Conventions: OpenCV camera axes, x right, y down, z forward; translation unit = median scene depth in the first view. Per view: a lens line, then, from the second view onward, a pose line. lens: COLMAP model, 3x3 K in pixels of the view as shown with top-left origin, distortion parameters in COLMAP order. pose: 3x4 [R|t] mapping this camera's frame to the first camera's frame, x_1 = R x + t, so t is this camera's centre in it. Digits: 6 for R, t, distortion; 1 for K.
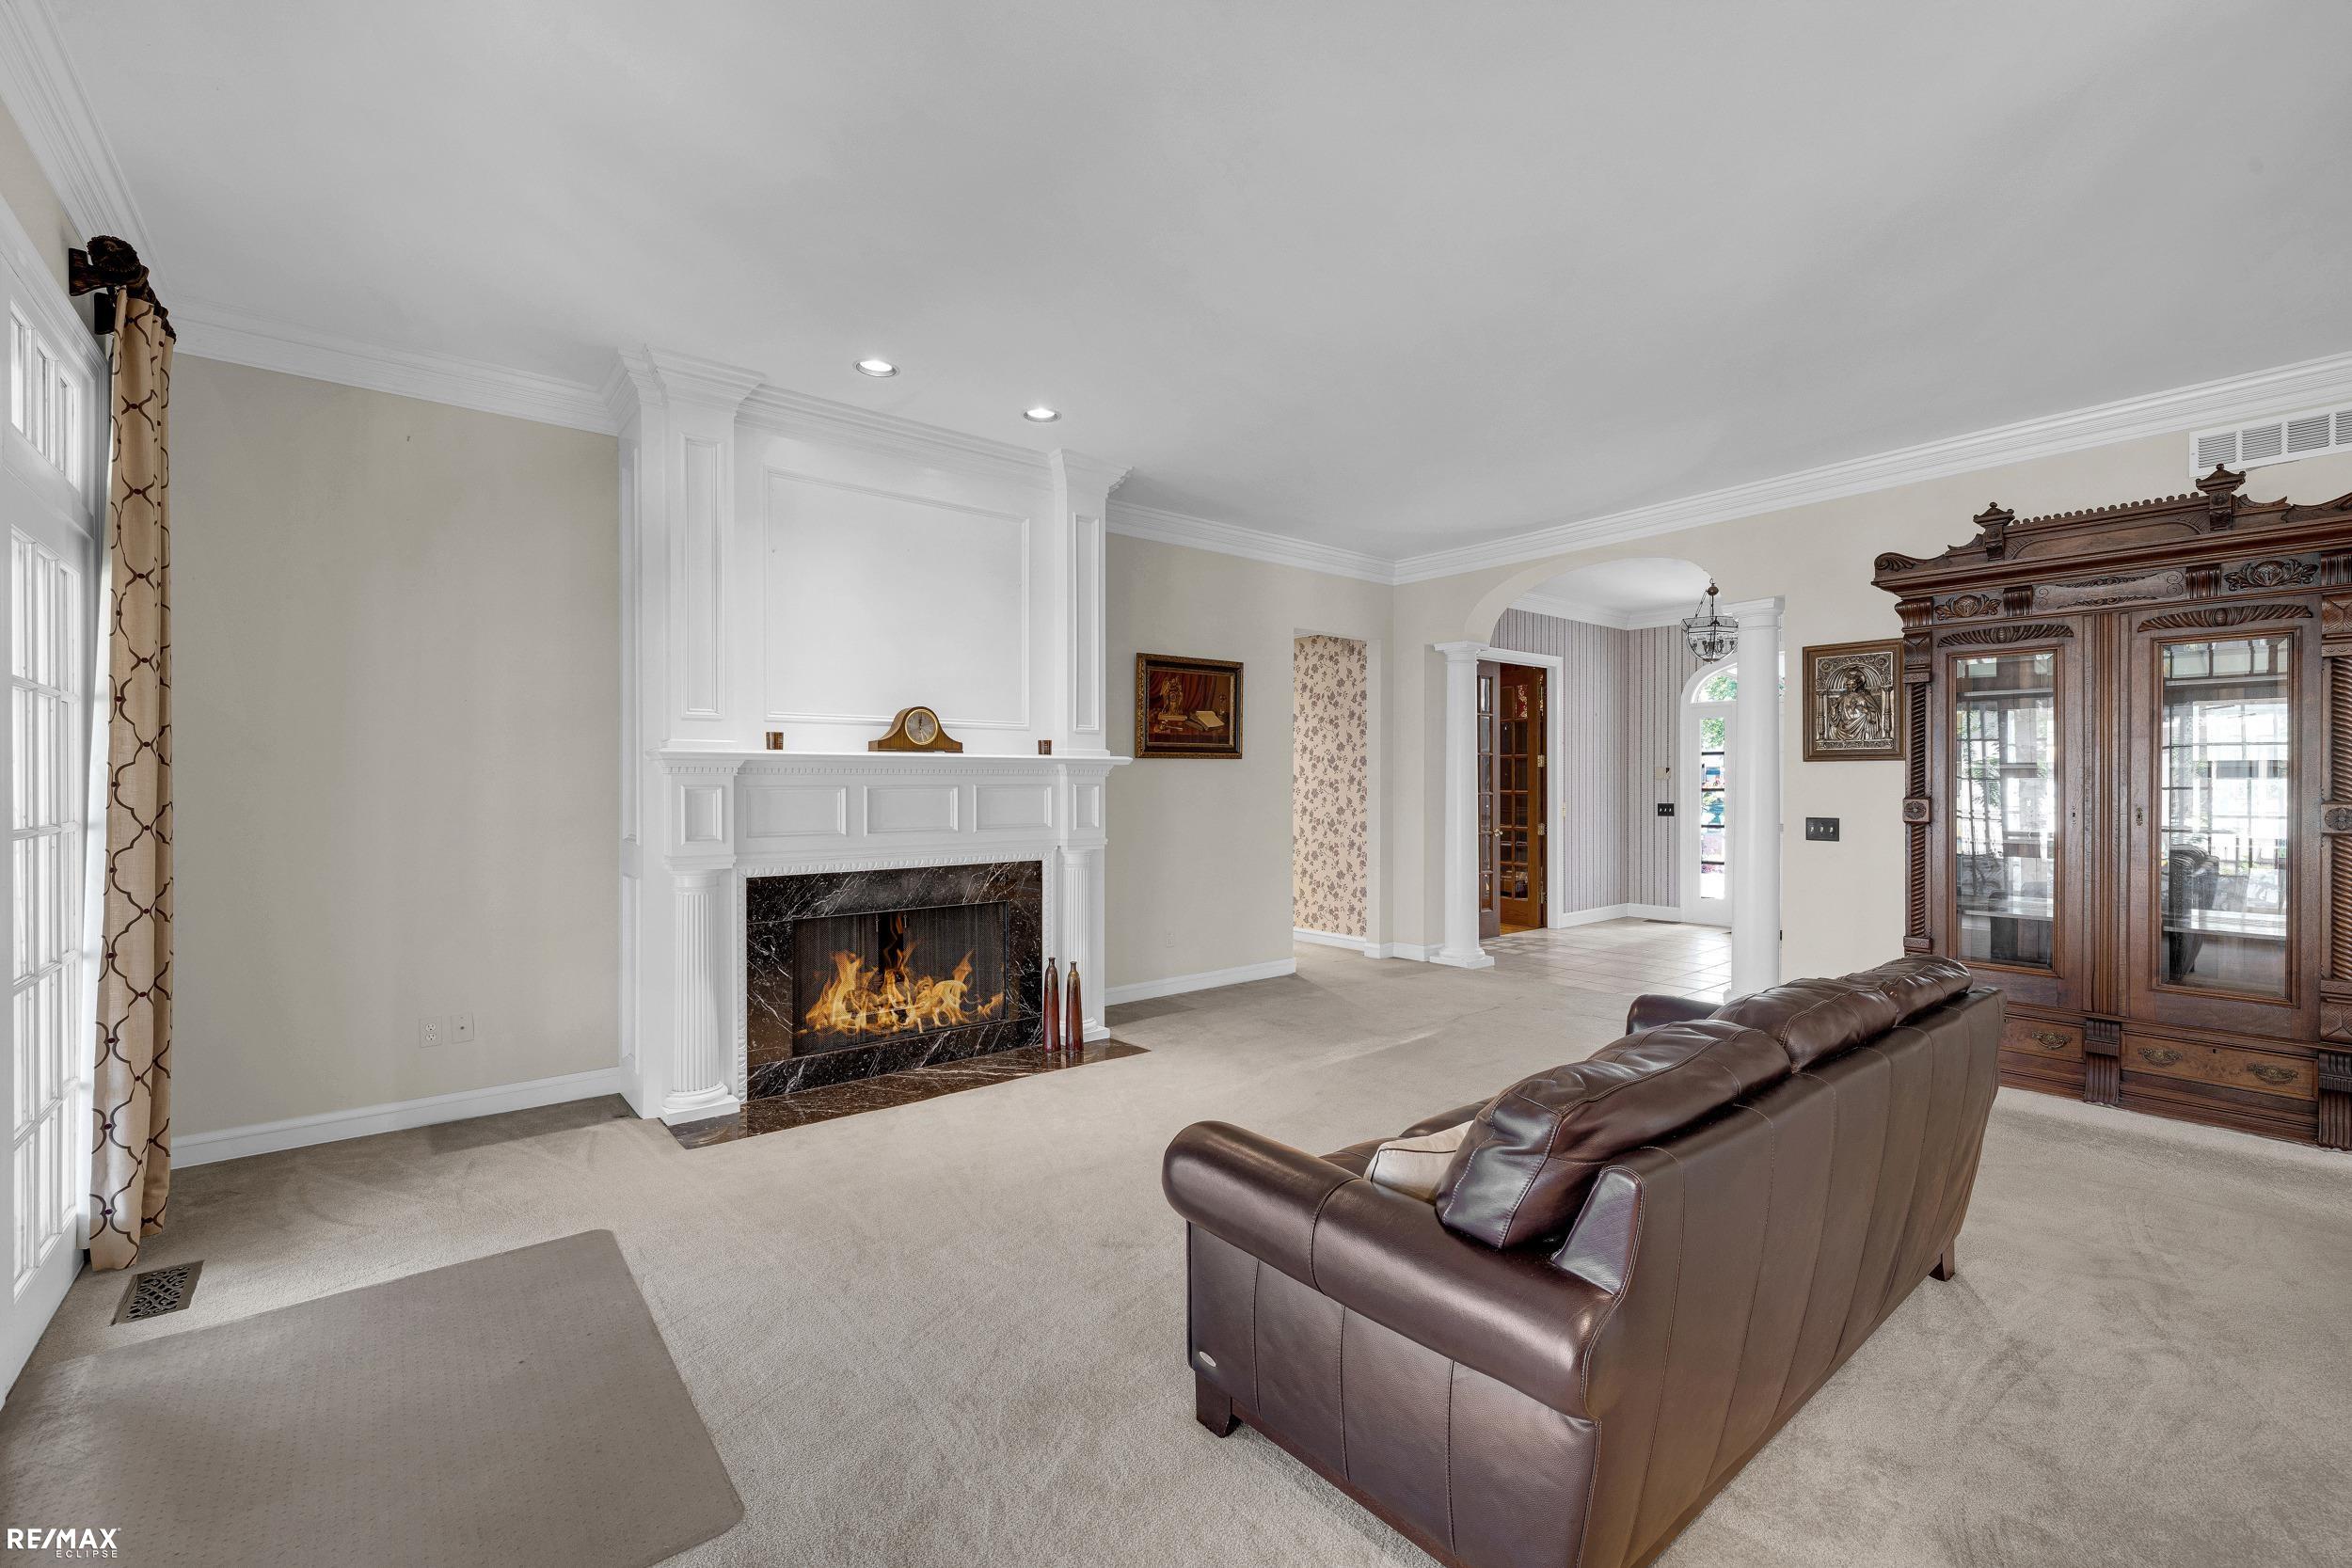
lens RADIAL K [[996.5, 0, 1167.9], [0, 996.5, 781.5], [0, 0, 1]] dist [0.003338, 0.000092]
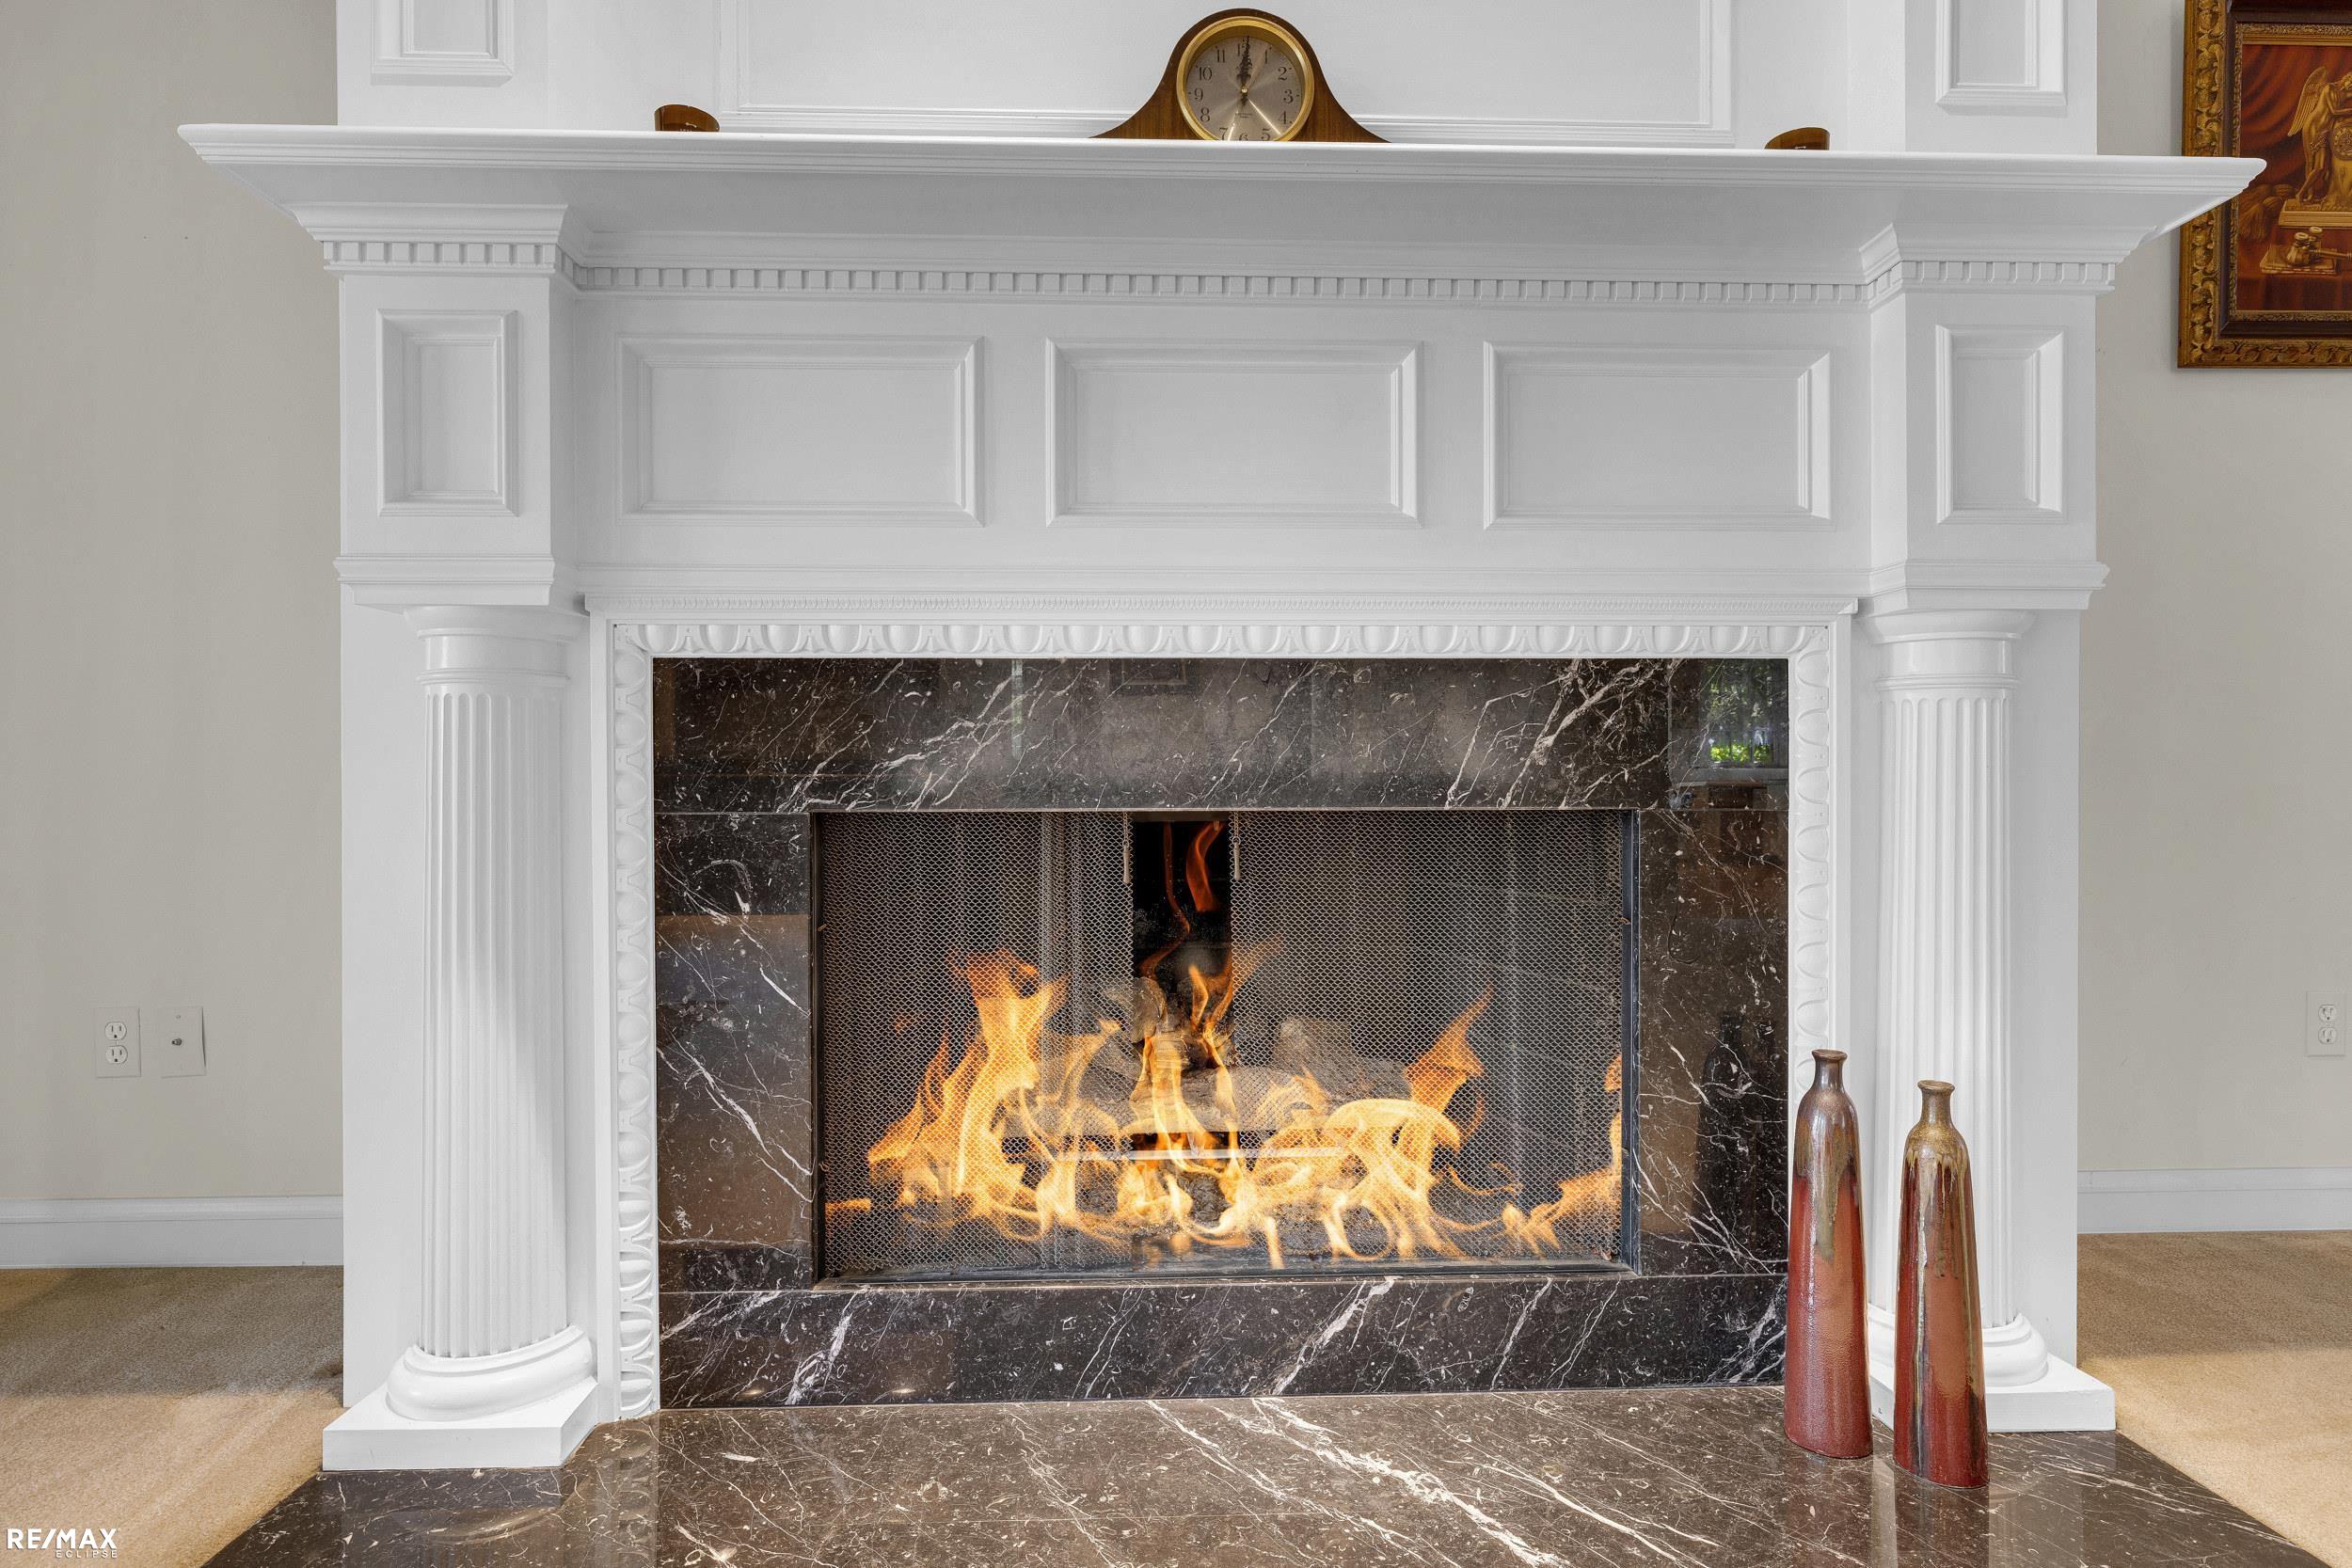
lens RADIAL K [[1205.1, 0, 1170.2], [0, 1205.1, 804.6], [0, 0, 1]] dist [-0.013452, 0.002513]
pose [[0.803569, 0.001836, -0.595209, -0.076676], [-0.000519, 0.999997, 0.002384, 0.123338], [0.595211, -0.001606, 0.803568, 0.713251]]
